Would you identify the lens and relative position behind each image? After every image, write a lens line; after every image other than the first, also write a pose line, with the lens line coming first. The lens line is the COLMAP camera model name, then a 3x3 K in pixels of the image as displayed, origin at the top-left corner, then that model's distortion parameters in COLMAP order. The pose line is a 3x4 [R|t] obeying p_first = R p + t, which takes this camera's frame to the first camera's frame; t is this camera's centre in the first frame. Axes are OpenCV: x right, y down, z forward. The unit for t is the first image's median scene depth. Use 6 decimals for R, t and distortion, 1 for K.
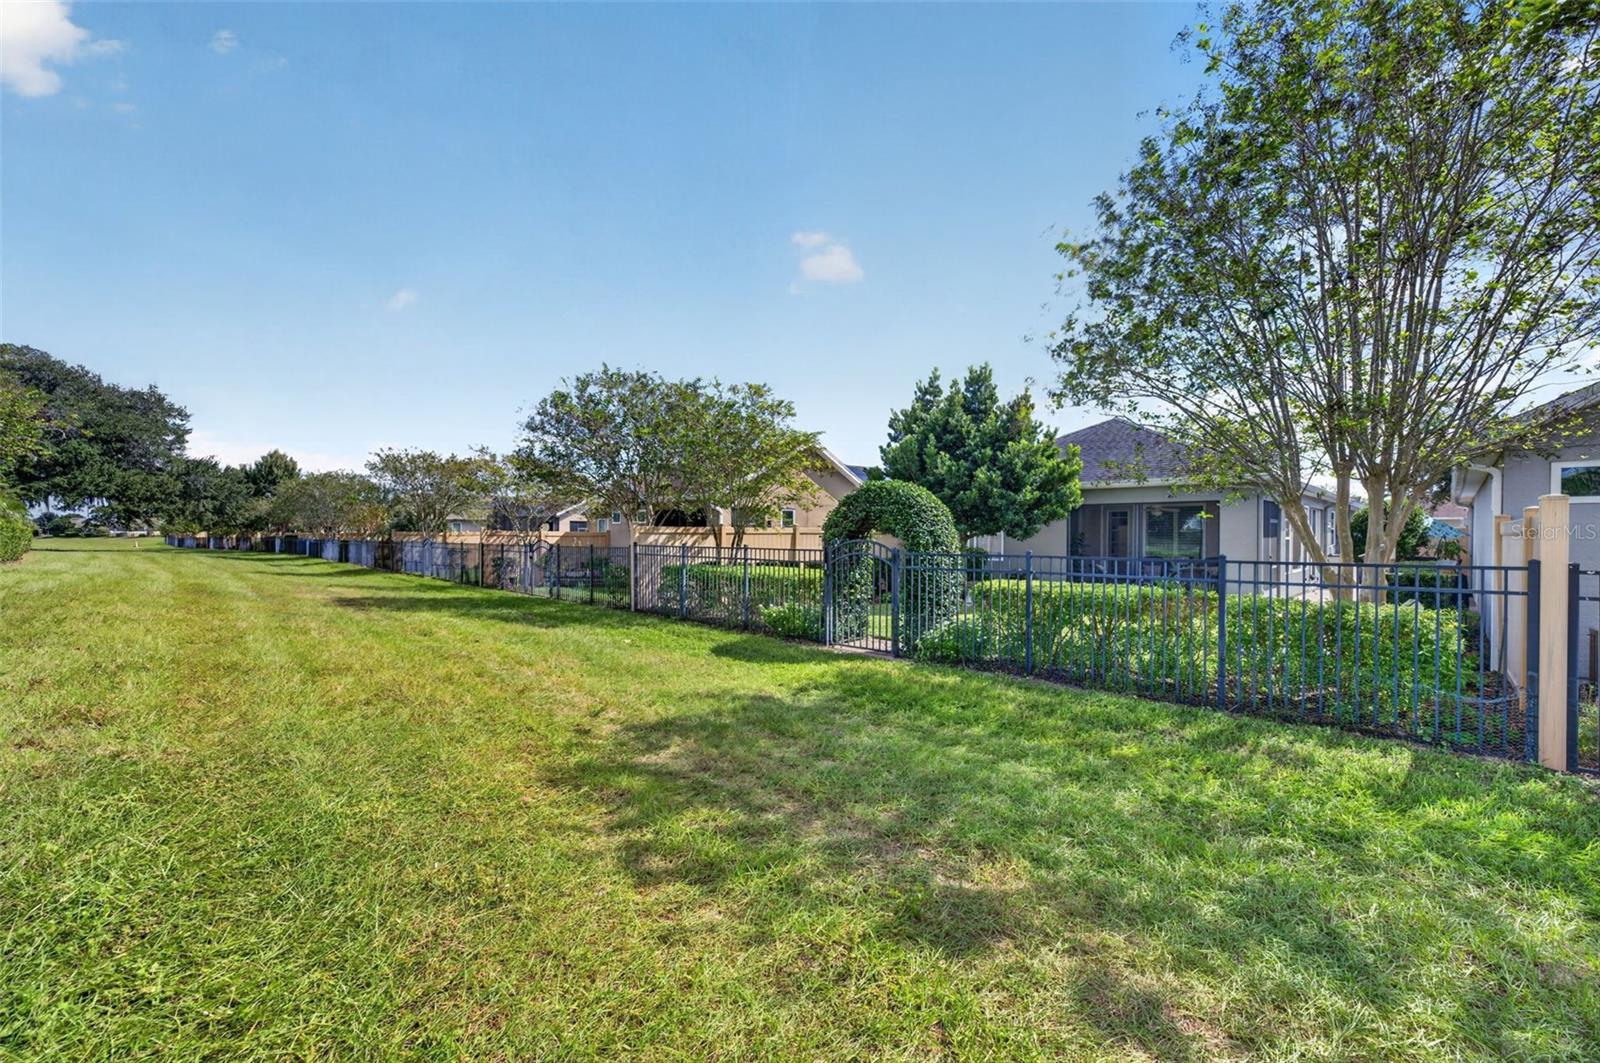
lens RADIAL K [[627.6, 0, 794.1], [0, 627.6, 538.5], [0, 0, 1]] dist [-0.000034, 0.000038]
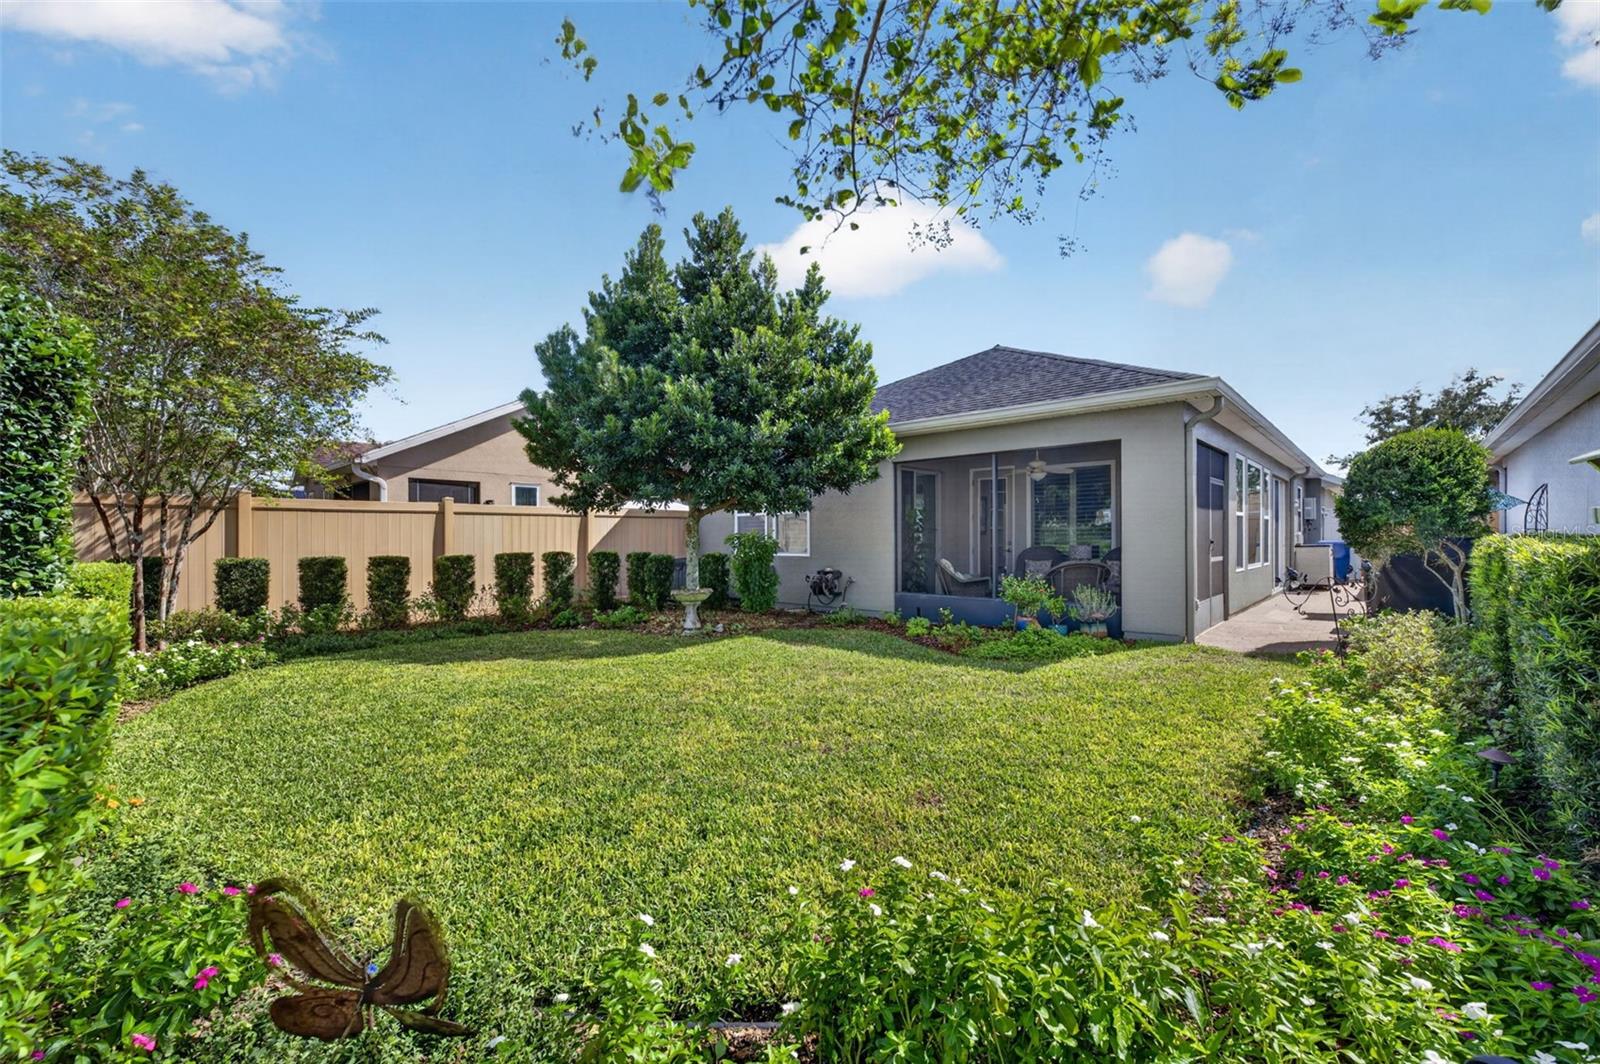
lens RADIAL K [[627.6, 0, 794.1], [0, 627.6, 539.0], [0, 0, 1]] dist [-0.000034, 0.000038]
pose [[0.998668, -0.003547, 0.051471, 0.354895], [0.003927, 0.999966, -0.007290, 0.027002], [-0.051443, 0.007483, 0.998648, 0.455283]]
